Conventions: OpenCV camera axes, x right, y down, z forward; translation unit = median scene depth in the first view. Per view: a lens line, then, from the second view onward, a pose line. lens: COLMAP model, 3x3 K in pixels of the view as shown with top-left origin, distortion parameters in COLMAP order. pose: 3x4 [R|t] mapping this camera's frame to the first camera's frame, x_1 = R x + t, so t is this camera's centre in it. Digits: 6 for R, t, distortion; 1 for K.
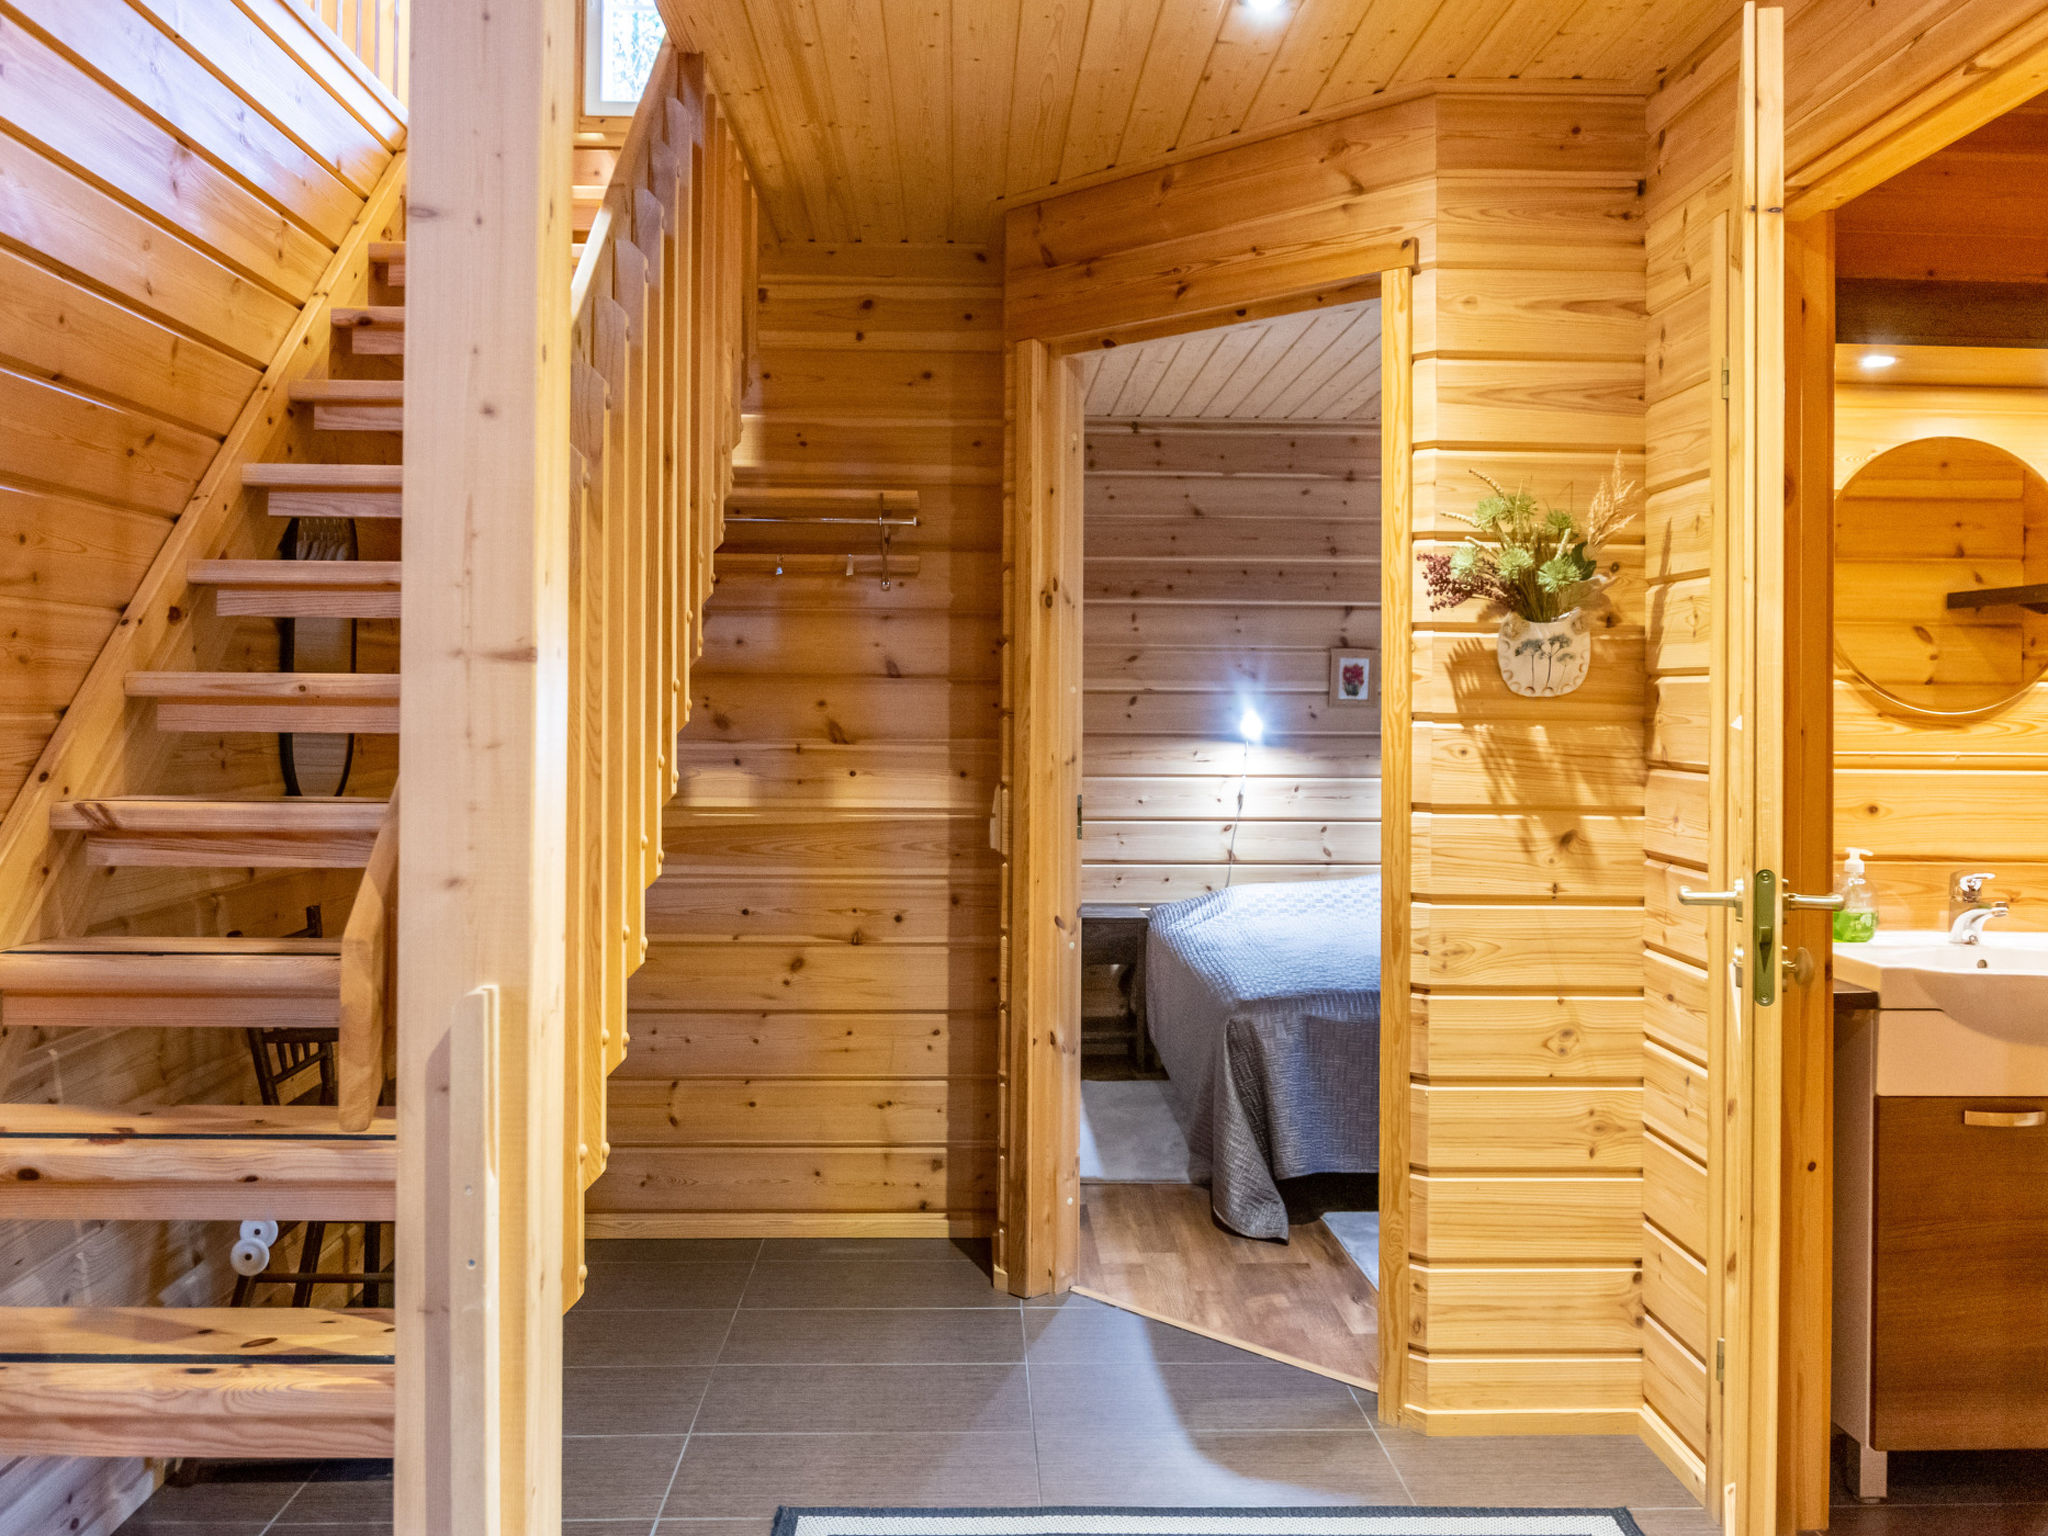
lens RADIAL K [[1675.7, 0, 1022.1], [0, 1675.7, 693.3], [0, 0, 1]] dist [0.002798, 0.003722]
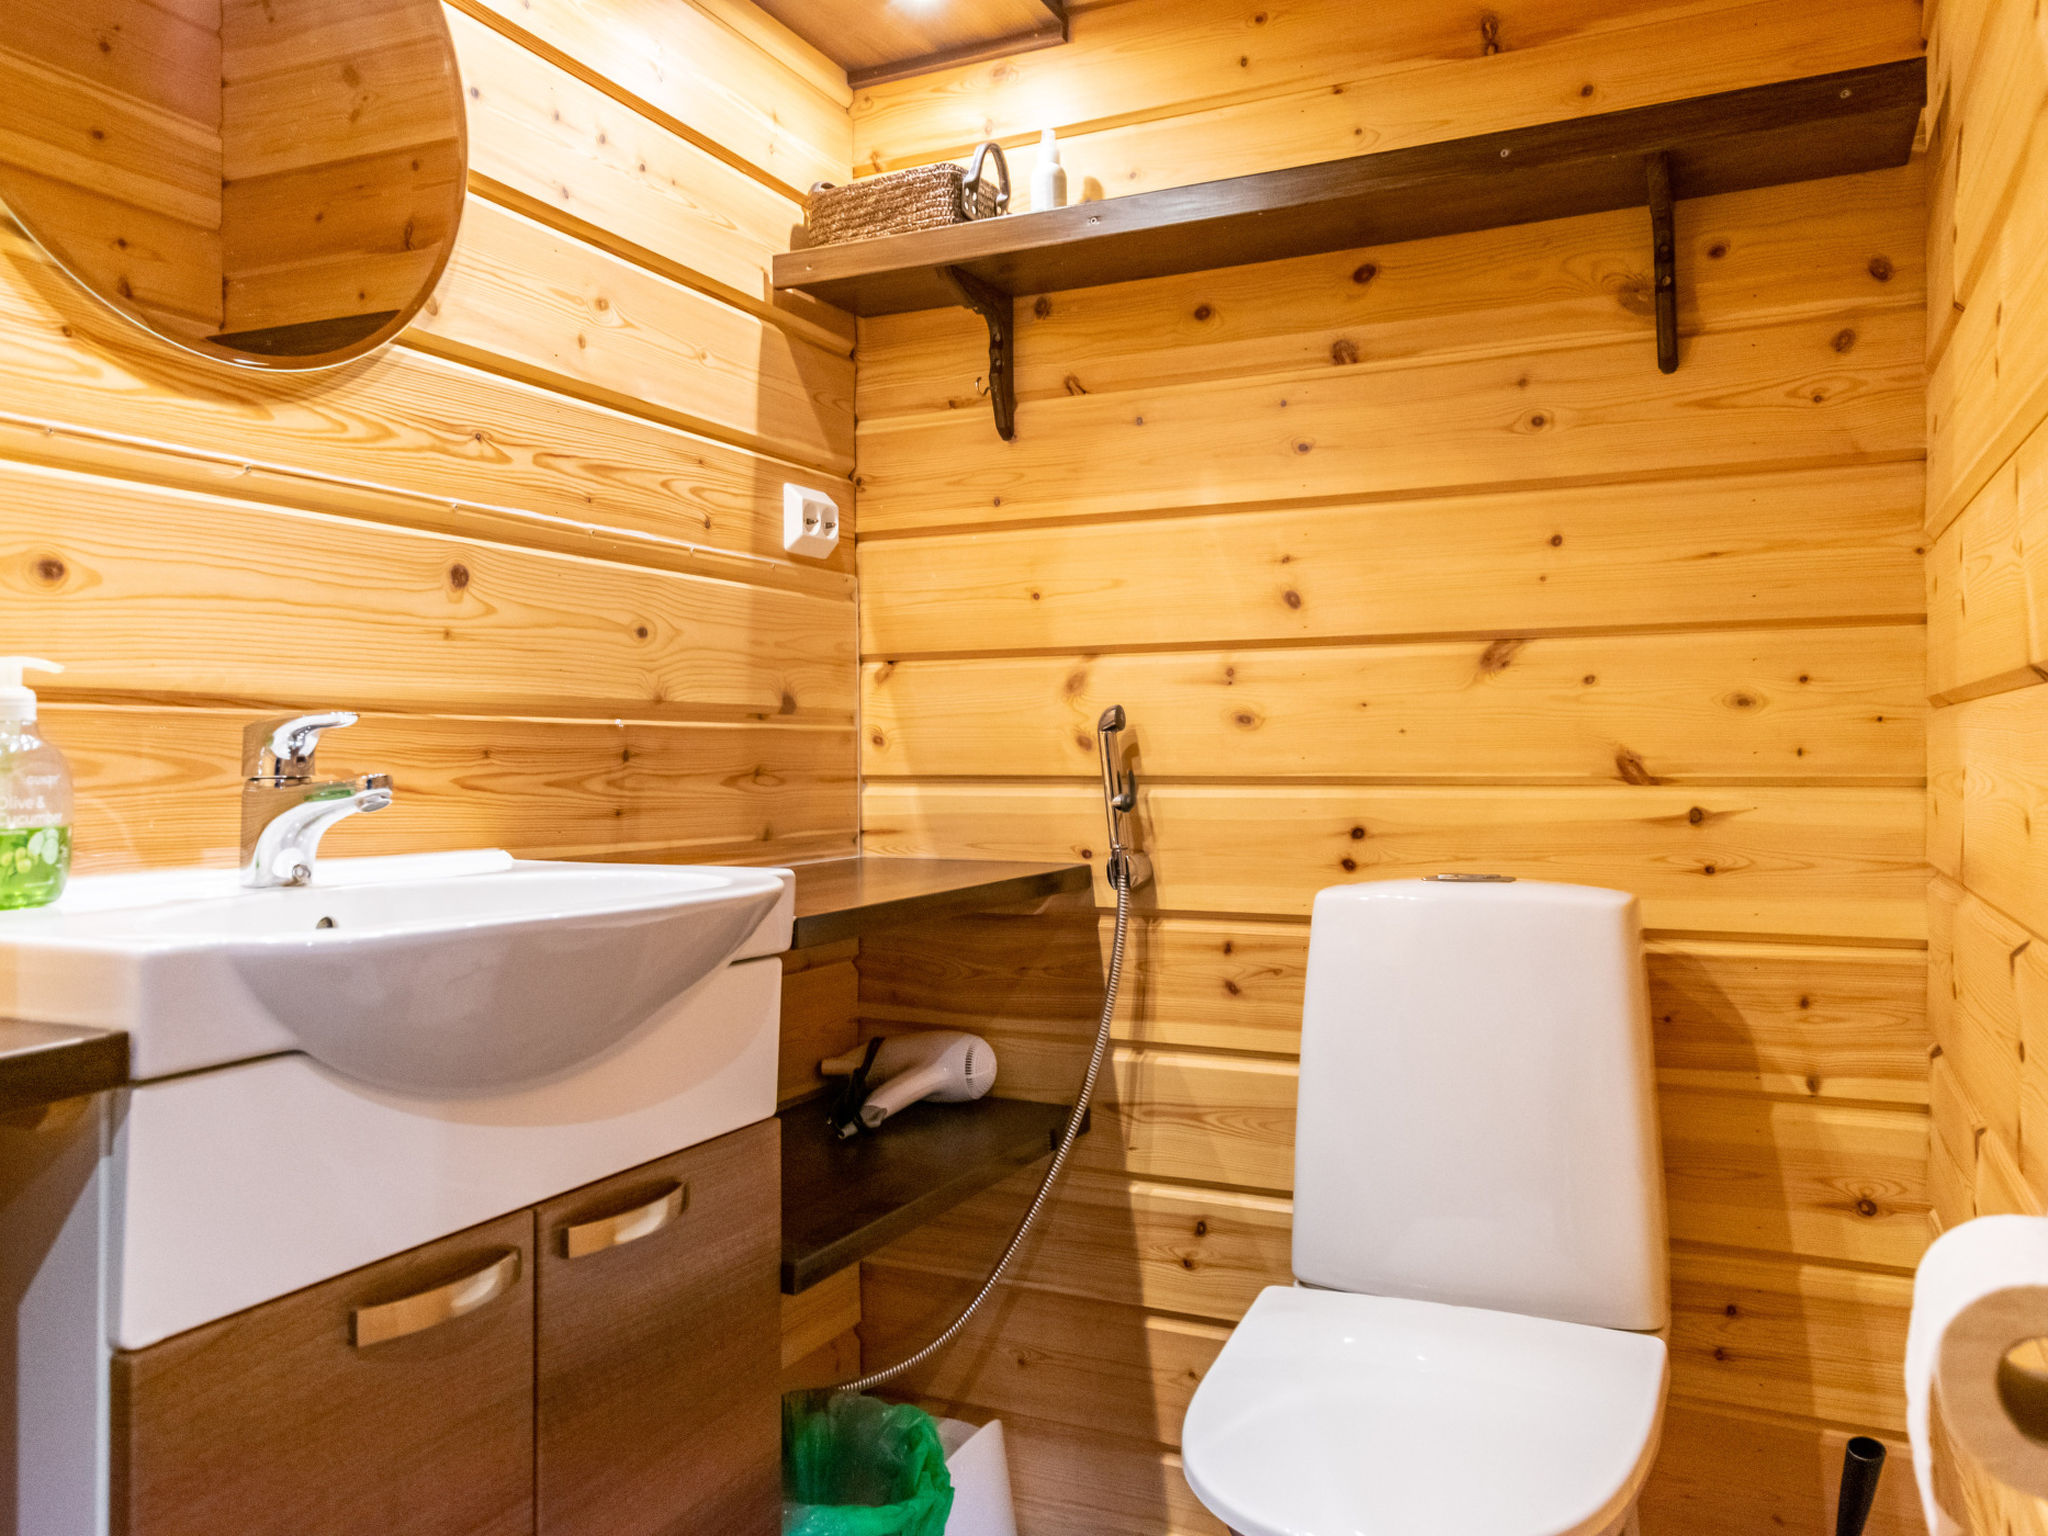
lens RADIAL K [[1535.6, 0, 1024.0], [0, 1535.6, 768.0], [0, 0, 1]] dist [0.000897, 0.008967]
pose [[0.454254, -0.014026, 0.890762, 0.239173], [-0.002230, 0.999855, 0.016881, 0.089522], [-0.890870, -0.009655, 0.454157, 0.522915]]
